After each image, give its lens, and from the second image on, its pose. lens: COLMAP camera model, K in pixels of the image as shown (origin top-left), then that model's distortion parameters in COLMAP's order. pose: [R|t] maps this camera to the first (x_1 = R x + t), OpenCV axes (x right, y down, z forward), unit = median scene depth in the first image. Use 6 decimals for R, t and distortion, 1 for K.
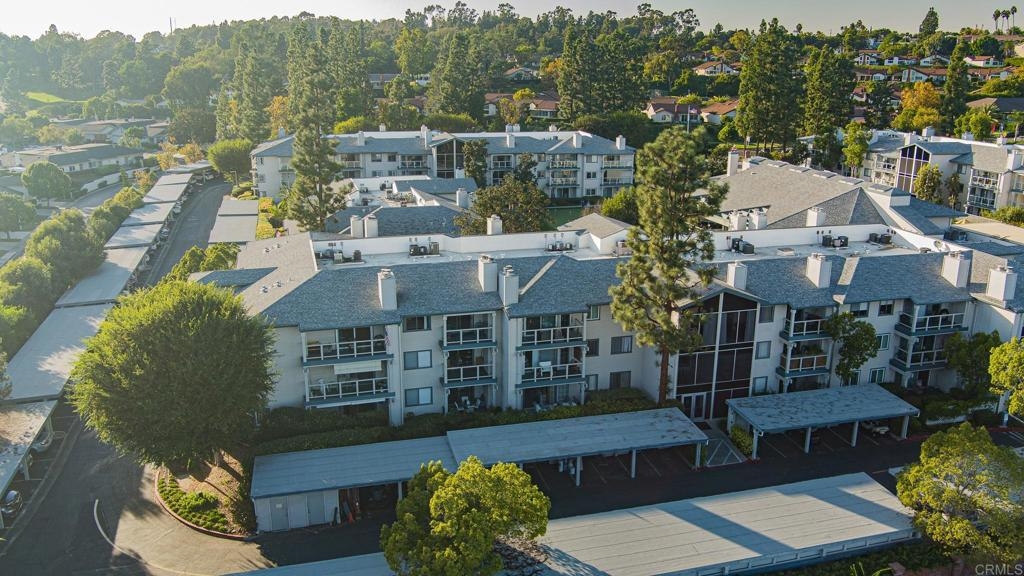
lens RADIAL K [[811.9, 0, 513.9], [0, 811.9, 288.3], [0, 0, 1]] dist [-0.060817, 0.000363]
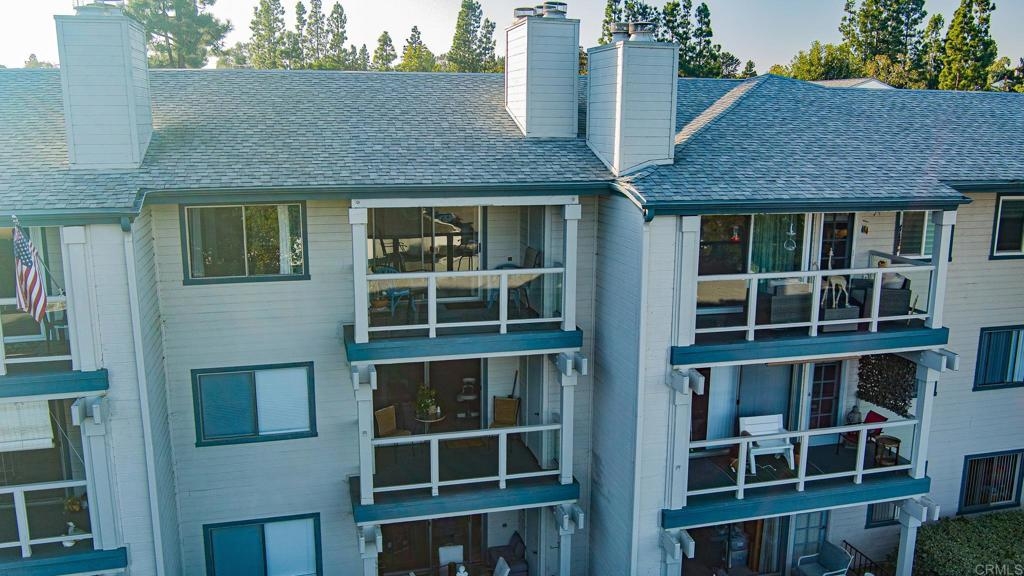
lens RADIAL K [[811.9, 0, 508.1], [0, 811.9, 286.5], [0, 0, 1]] dist [-0.060817, 0.000363]
pose [[0.999821, 0.003279, -0.018624, -0.038314], [-0.004809, 0.996561, -0.082723, 0.072779], [0.018289, 0.082798, 0.996399, 0.757880]]
